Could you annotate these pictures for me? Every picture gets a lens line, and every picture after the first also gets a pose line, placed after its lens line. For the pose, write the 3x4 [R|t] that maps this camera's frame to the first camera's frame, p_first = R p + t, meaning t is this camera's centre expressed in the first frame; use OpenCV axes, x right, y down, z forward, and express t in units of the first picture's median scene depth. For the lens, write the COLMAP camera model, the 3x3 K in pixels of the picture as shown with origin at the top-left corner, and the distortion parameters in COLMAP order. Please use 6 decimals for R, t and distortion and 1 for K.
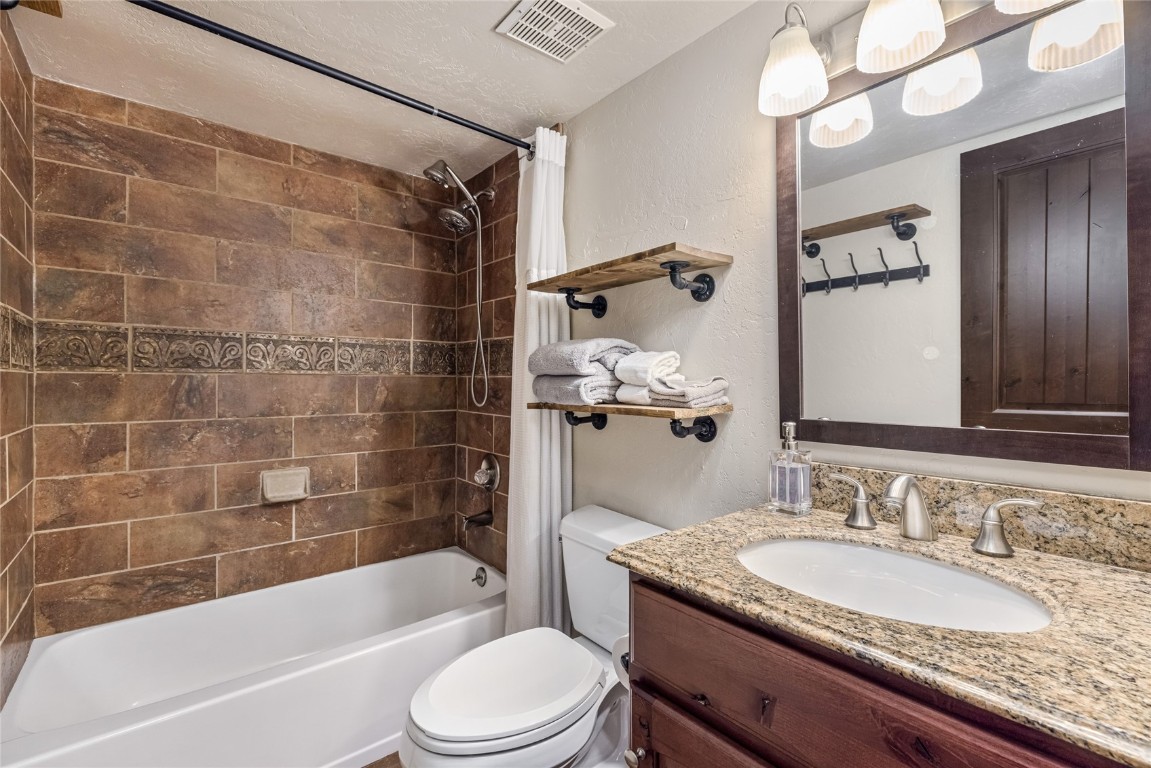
lens RADIAL K [[534.2, 0, 585.3], [0, 534.2, 379.3], [0, 0, 1]] dist [-0.005369, 0.001329]
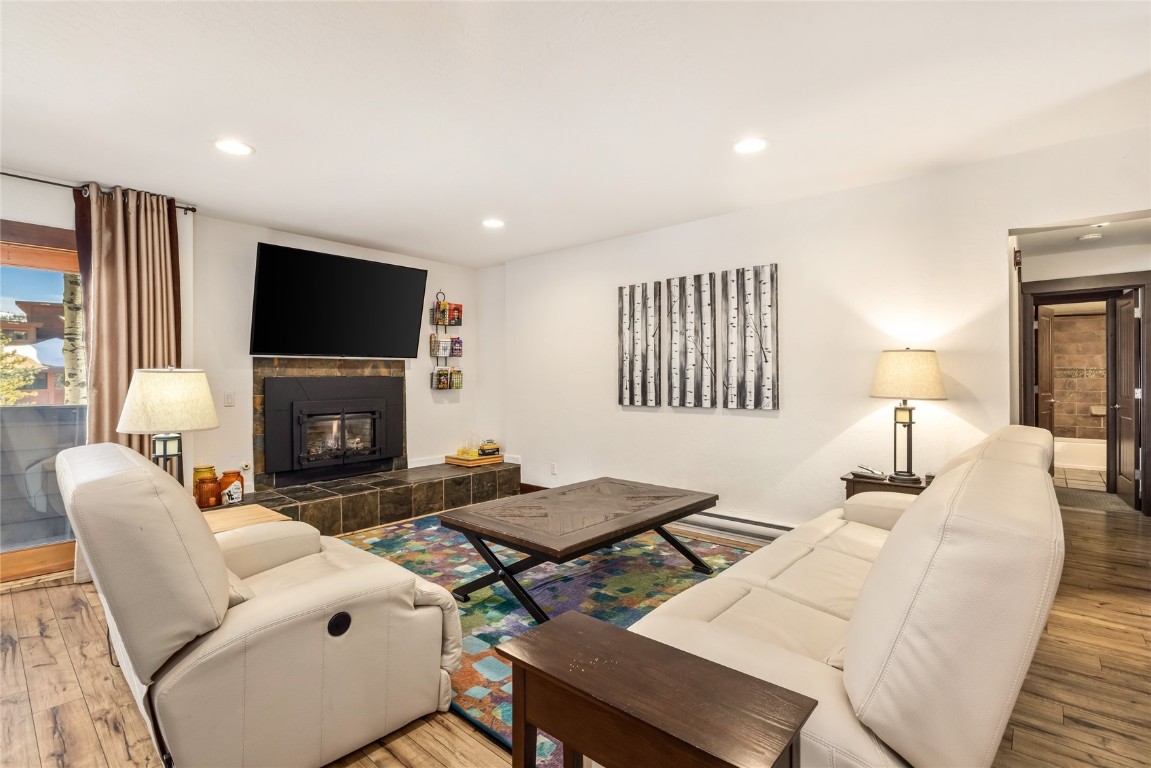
lens RADIAL K [[539.1, 0, 574.0], [0, 539.1, 378.5], [0, 0, 1]] dist [-0.005074, 0.000794]
pose [[0.109765, 0.001504, -0.993956, 2.763279], [0.002591, 0.999995, 0.001799, -0.030981], [0.993954, -0.002773, 0.109760, -3.030323]]
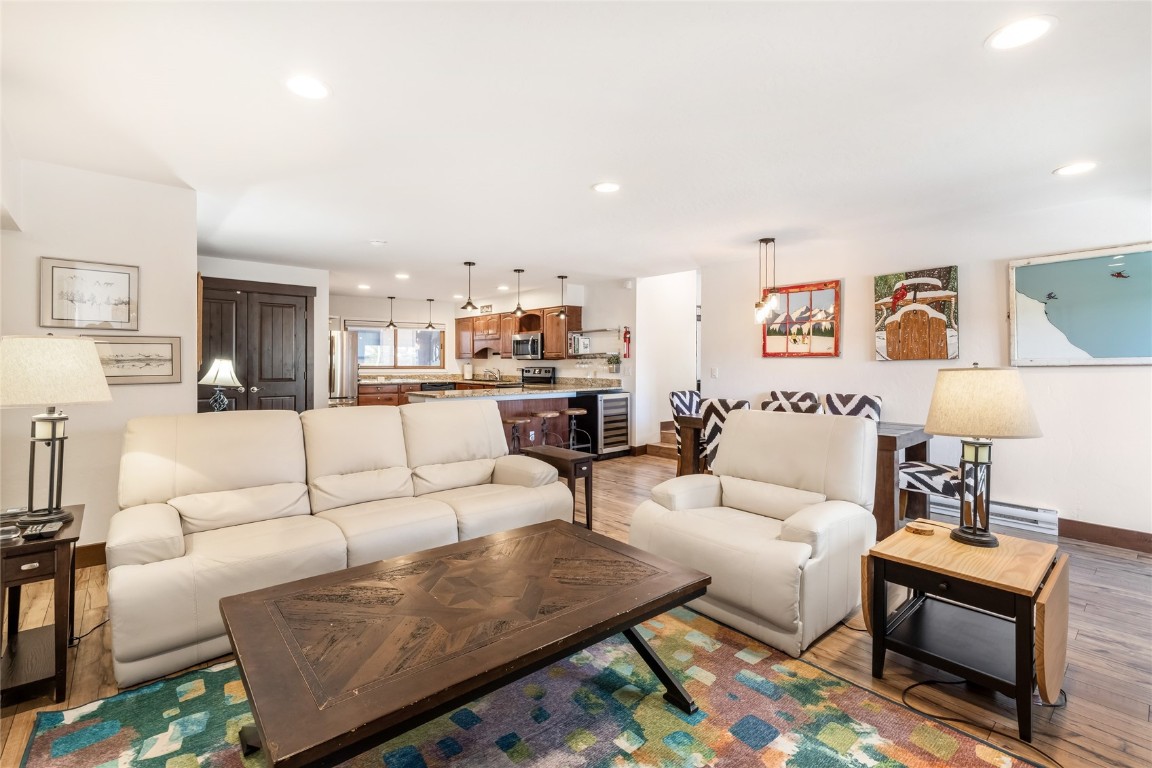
lens RADIAL K [[505.9, 0, 573.7], [0, 505.9, 367.9], [0, 0, 1]] dist [0.002784, 0.000504]
pose [[0.020459, -0.001184, 0.999790, 0.280544], [-0.004613, 0.999989, 0.001279, -0.049076], [-0.999780, -0.004639, 0.020454, -2.999328]]
